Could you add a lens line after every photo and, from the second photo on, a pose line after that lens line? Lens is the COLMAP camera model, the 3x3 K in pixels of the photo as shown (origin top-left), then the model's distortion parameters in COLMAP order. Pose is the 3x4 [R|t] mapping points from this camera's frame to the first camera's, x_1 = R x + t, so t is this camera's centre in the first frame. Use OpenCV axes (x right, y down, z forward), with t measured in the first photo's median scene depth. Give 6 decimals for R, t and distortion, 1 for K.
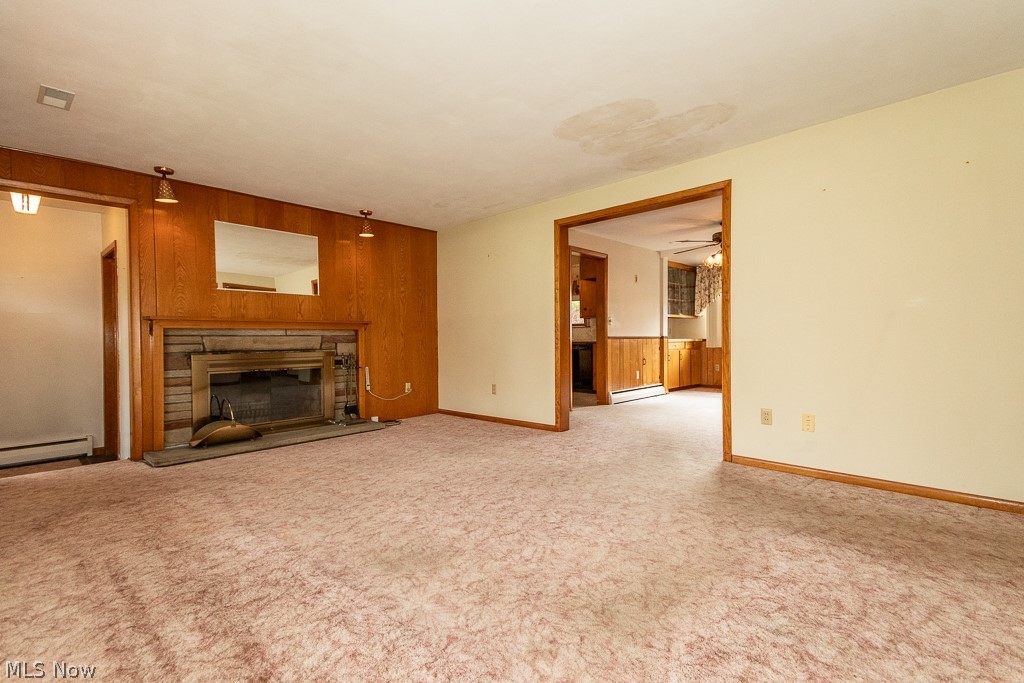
lens RADIAL K [[482.4, 0, 514.9], [0, 482.4, 341.8], [0, 0, 1]] dist [0.046487, -0.000620]
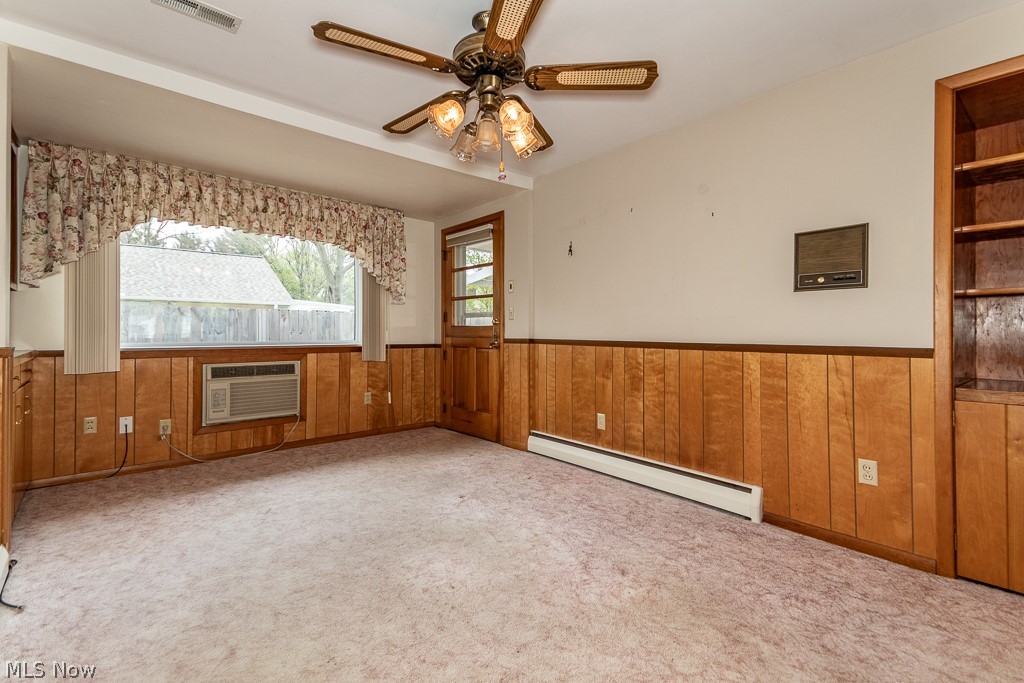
lens RADIAL K [[466.6, 0, 517.3], [0, 466.6, 331.2], [0, 0, 1]] dist [0.041226, -0.000495]
pose [[0.081742, 0.008234, 0.996620, 0.156032], [0.003361, 0.999958, -0.008538, -0.038724], [-0.996648, 0.004048, 0.081711, 1.530073]]
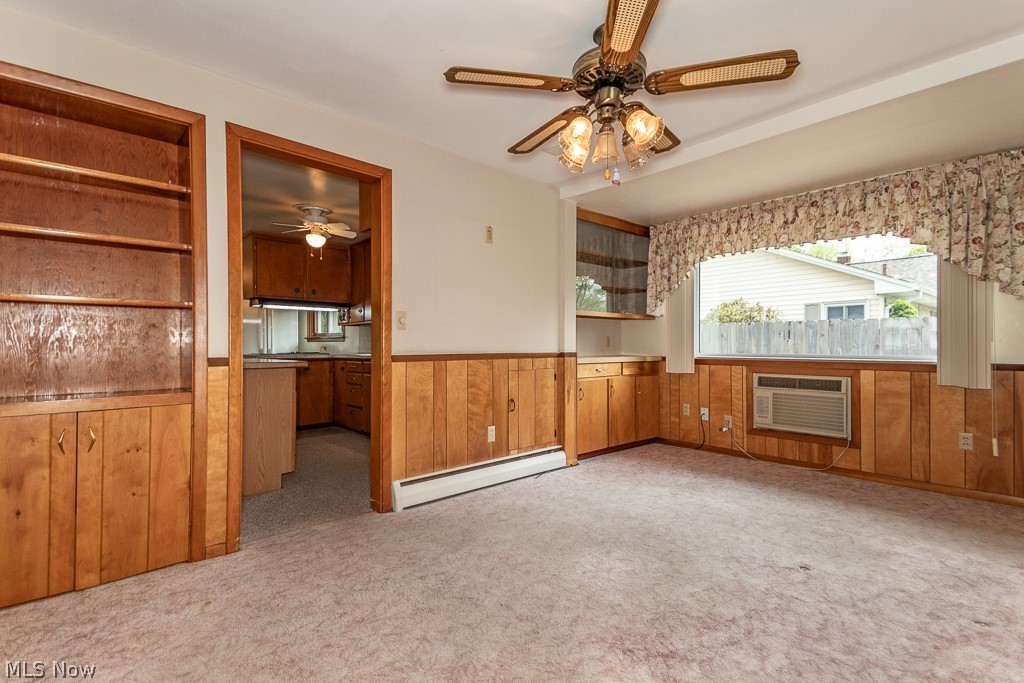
lens RADIAL K [[489.8, 0, 507.8], [0, 489.8, 343.4], [0, 0, 1]] dist [0.048726, -0.000394]
pose [[0.997413, 0.006718, -0.071571, 0.614269], [-0.007316, 0.999940, -0.008101, -0.036876], [0.071512, 0.008603, 0.997403, 1.035616]]
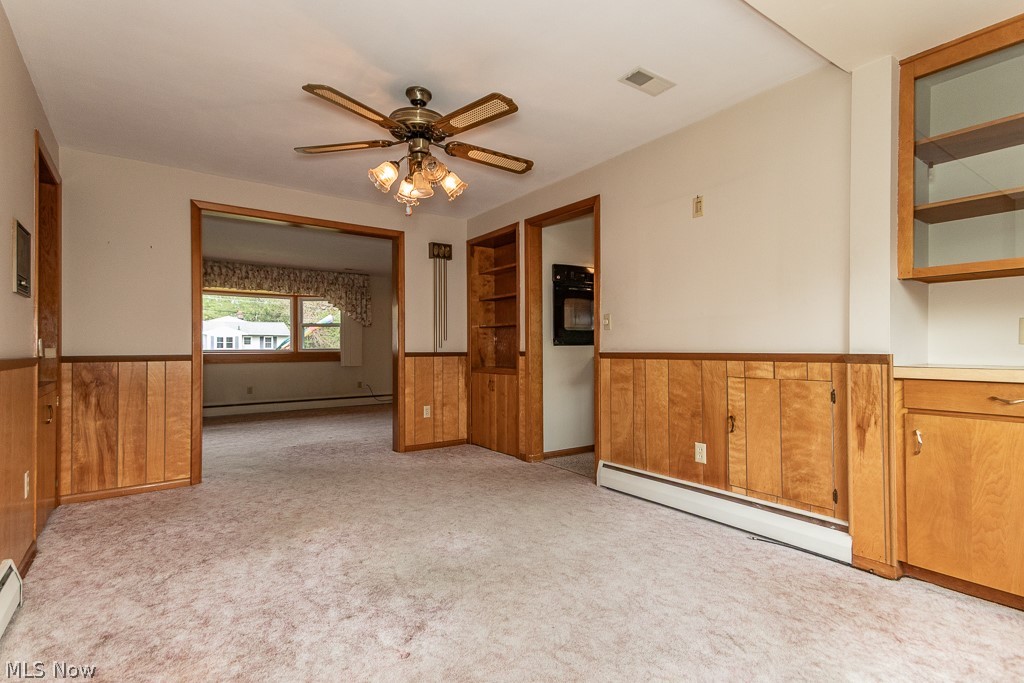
lens RADIAL K [[489.8, 0, 507.8], [0, 489.8, 343.4], [0, 0, 1]] dist [0.048726, -0.000394]
pose [[-0.182383, 0.001588, -0.983226, 1.356945], [0.000627, 0.999999, 0.001499, -0.041180], [0.983227, -0.000343, -0.182384, 1.857955]]
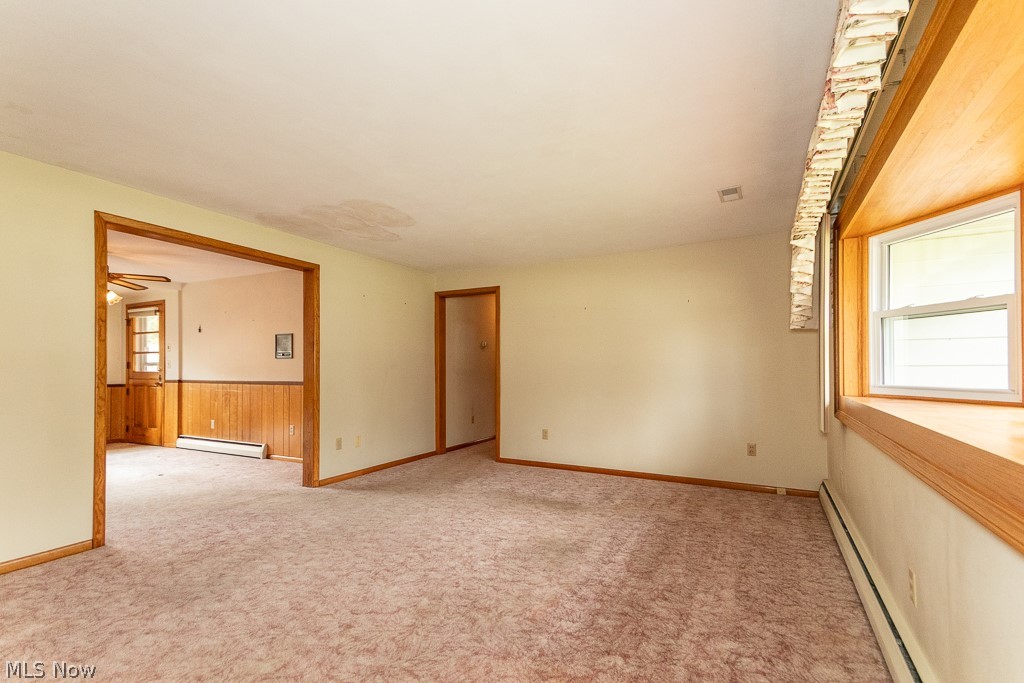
lens RADIAL K [[467.5, 0, 510.2], [0, 467.5, 367.0], [0, 0, 1]] dist [0.044280, -0.000031]
pose [[-0.278565, 0.013473, 0.960323, -0.886096], [0.011542, 0.999876, -0.010680, -0.045132], [-0.960348, 0.008109, -0.278686, 0.875639]]
